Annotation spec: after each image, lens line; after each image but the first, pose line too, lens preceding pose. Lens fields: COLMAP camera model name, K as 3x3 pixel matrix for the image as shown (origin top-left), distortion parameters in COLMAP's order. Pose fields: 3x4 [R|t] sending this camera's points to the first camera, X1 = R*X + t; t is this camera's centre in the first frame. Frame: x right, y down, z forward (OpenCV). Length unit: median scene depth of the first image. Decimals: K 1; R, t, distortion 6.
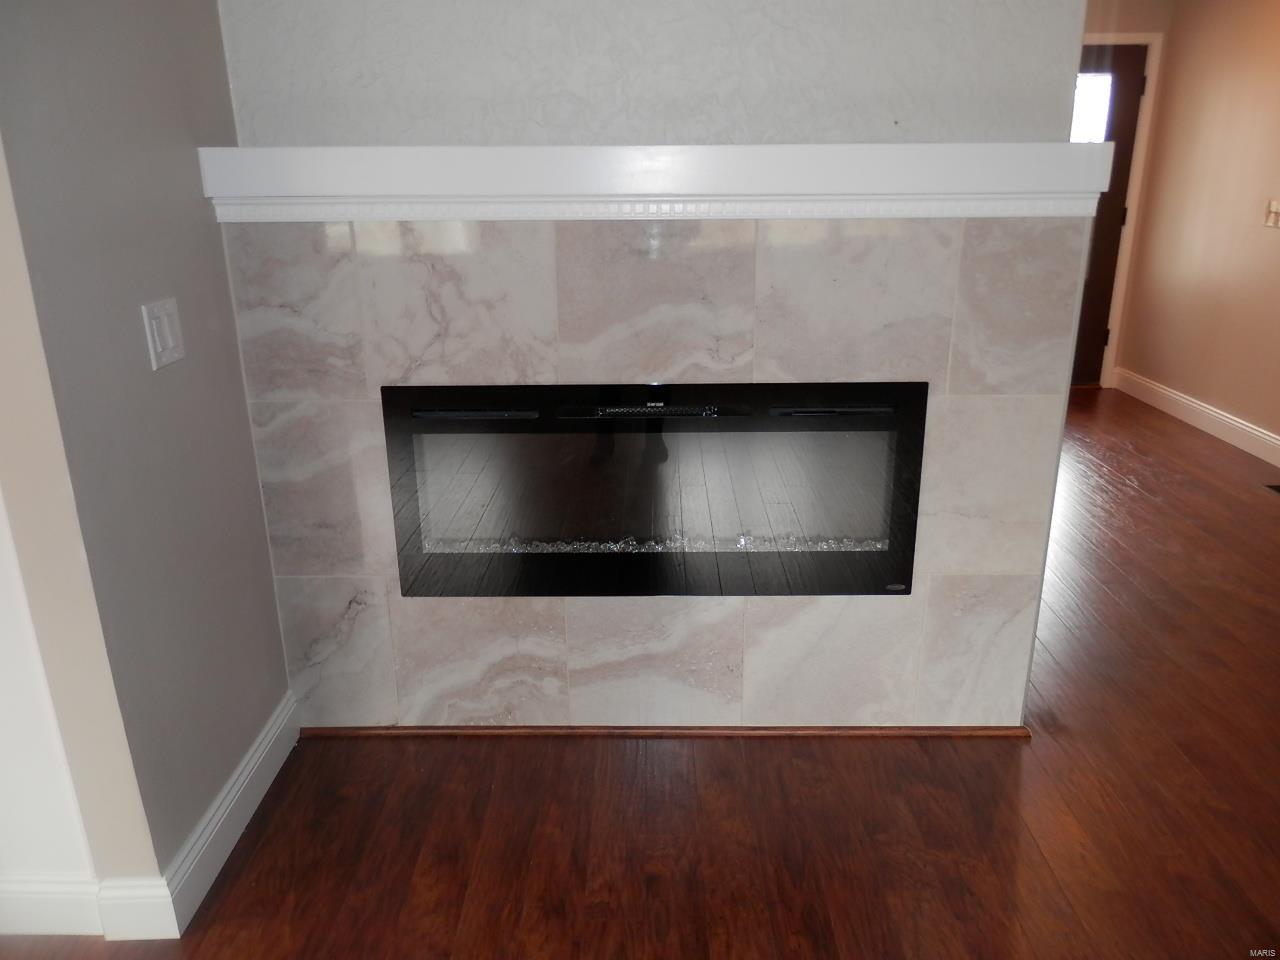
lens RADIAL K [[967.7, 0, 641.7], [0, 967.7, 481.8], [0, 0, 1]] dist [-0.001001, 0.021123]
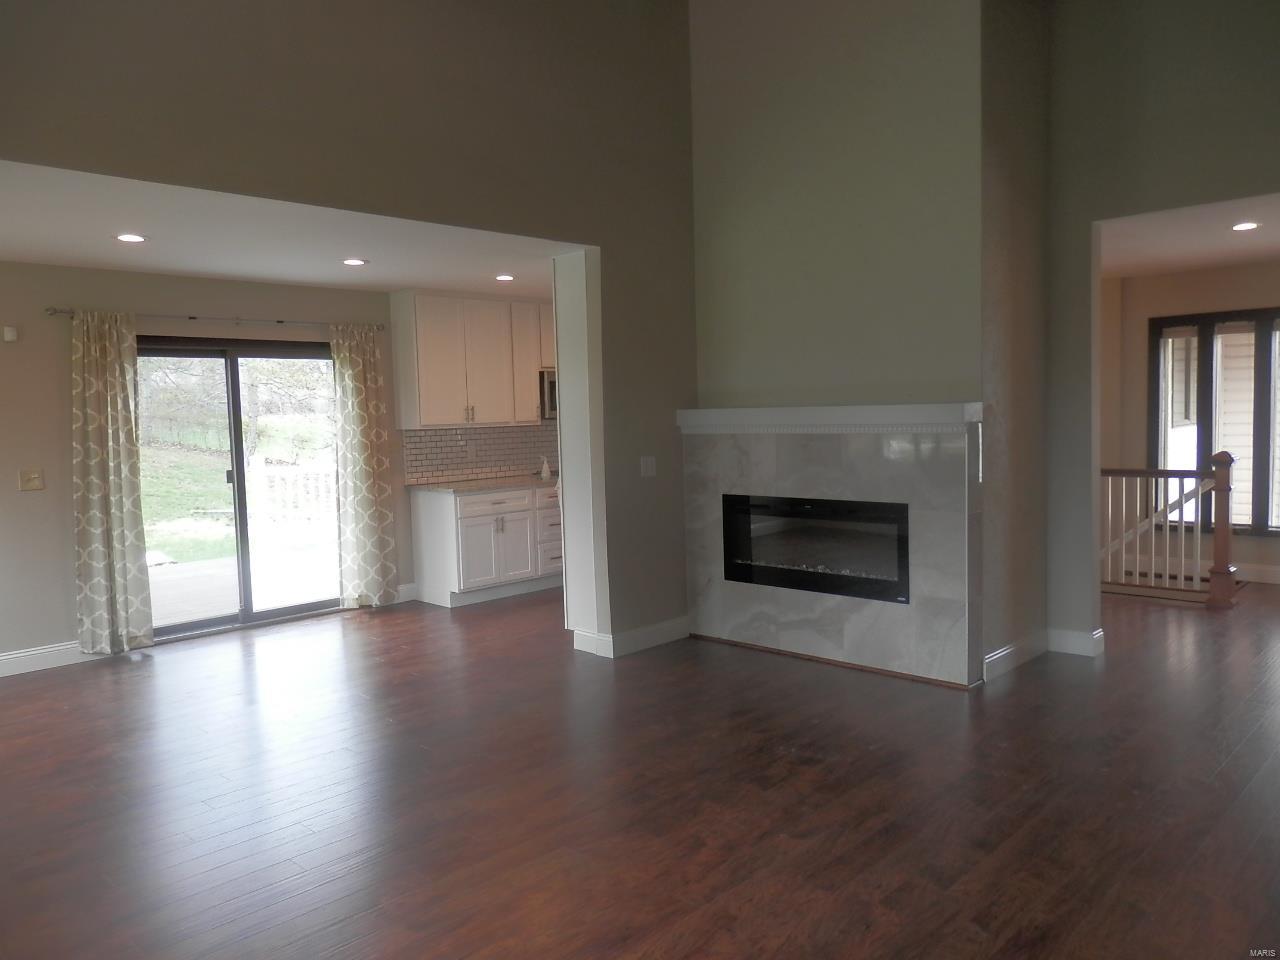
lens RADIAL K [[967.7, 0, 632.0], [0, 967.7, 480.2], [0, 0, 1]] dist [-0.001001, 0.021123]
pose [[0.718121, 0.039816, -0.694778, 1.310071], [-0.202772, 0.967014, -0.154167, 0.304595], [0.665722, 0.251592, 0.702507, -0.978934]]
